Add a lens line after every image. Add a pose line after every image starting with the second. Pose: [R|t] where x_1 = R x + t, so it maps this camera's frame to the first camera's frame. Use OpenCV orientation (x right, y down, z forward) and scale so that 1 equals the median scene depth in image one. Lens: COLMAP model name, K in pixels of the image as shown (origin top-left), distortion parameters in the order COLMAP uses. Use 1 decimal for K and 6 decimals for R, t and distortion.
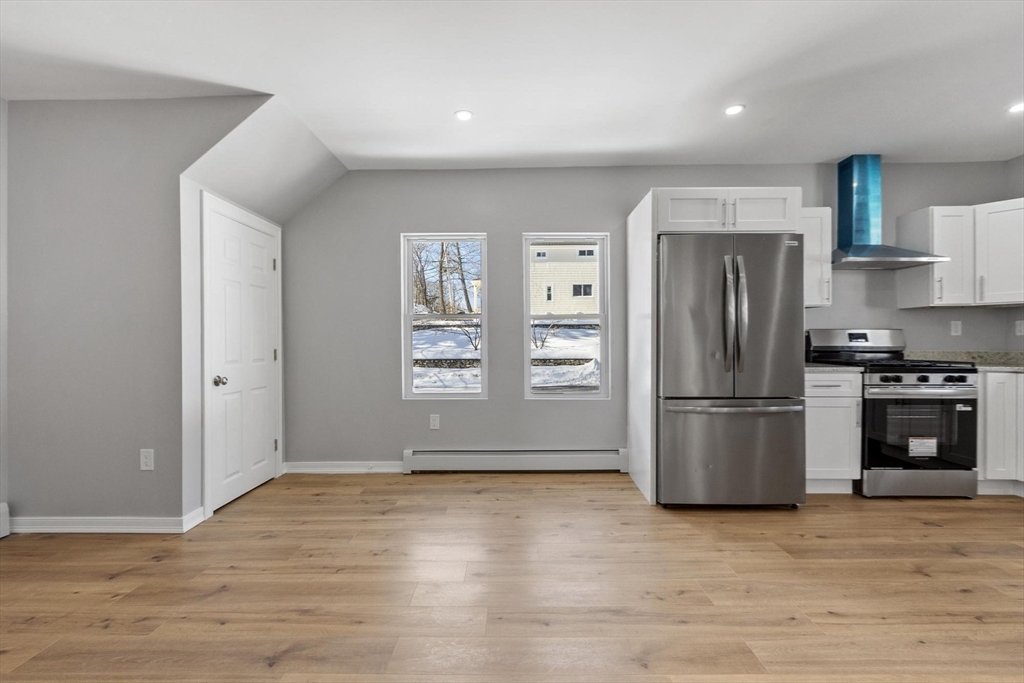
lens RADIAL K [[452.9, 0, 508.9], [0, 452.9, 339.0], [0, 0, 1]] dist [-0.000140, 0.002101]
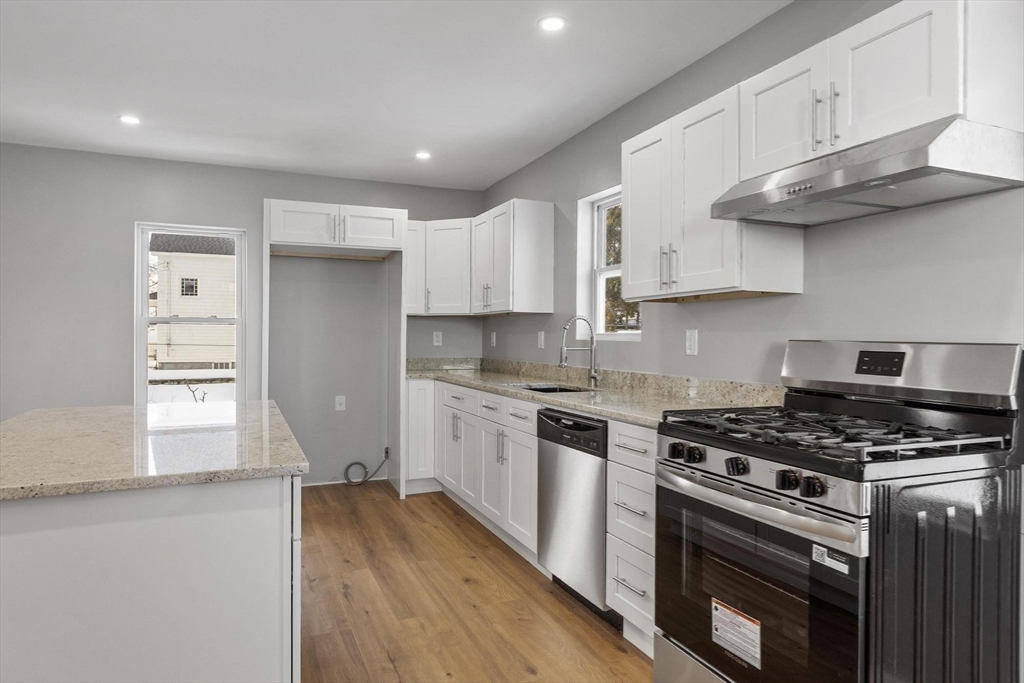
lens RADIAL K [[604.1, 0, 511.2], [0, 604.1, 339.0], [0, 0, 1]] dist [-0.054289, -0.001357]
pose [[0.413926, 0.005798, -0.910292, 1.310413], [-0.016087, 0.999870, -0.000946, -0.023130], [0.910169, 0.015036, 0.413965, 0.588188]]
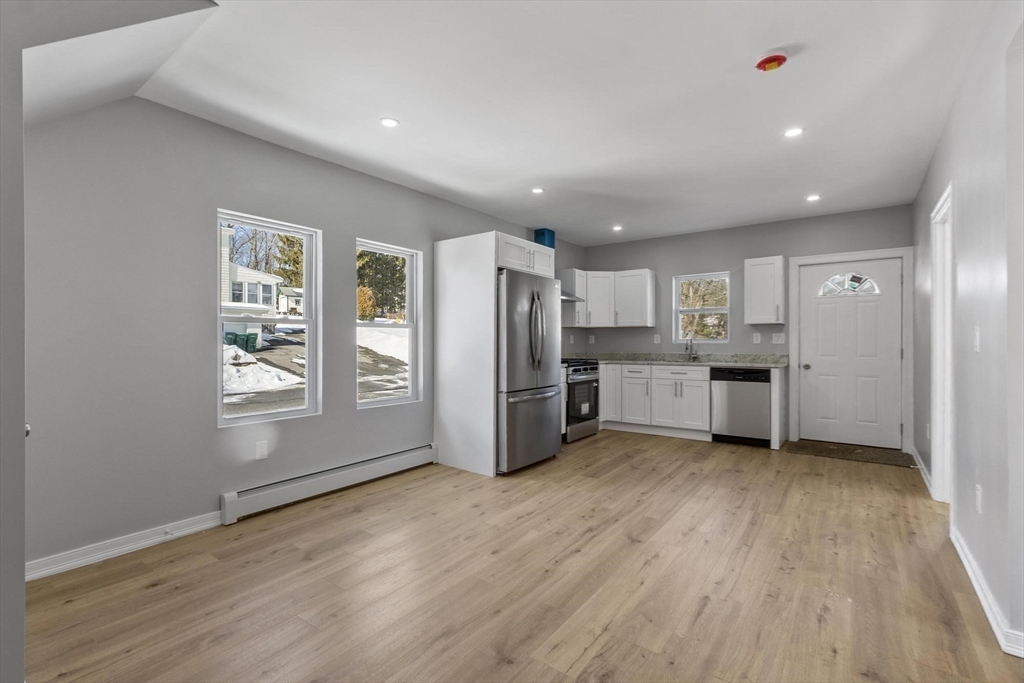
lens RADIAL K [[452.9, 0, 508.4], [0, 452.9, 345.0], [0, 0, 1]] dist [-0.000140, 0.002101]
pose [[0.602430, -0.004009, 0.798162, -0.658922], [-0.001465, 0.999980, 0.006129, -0.015744], [-0.798171, -0.004861, 0.602412, 0.184134]]
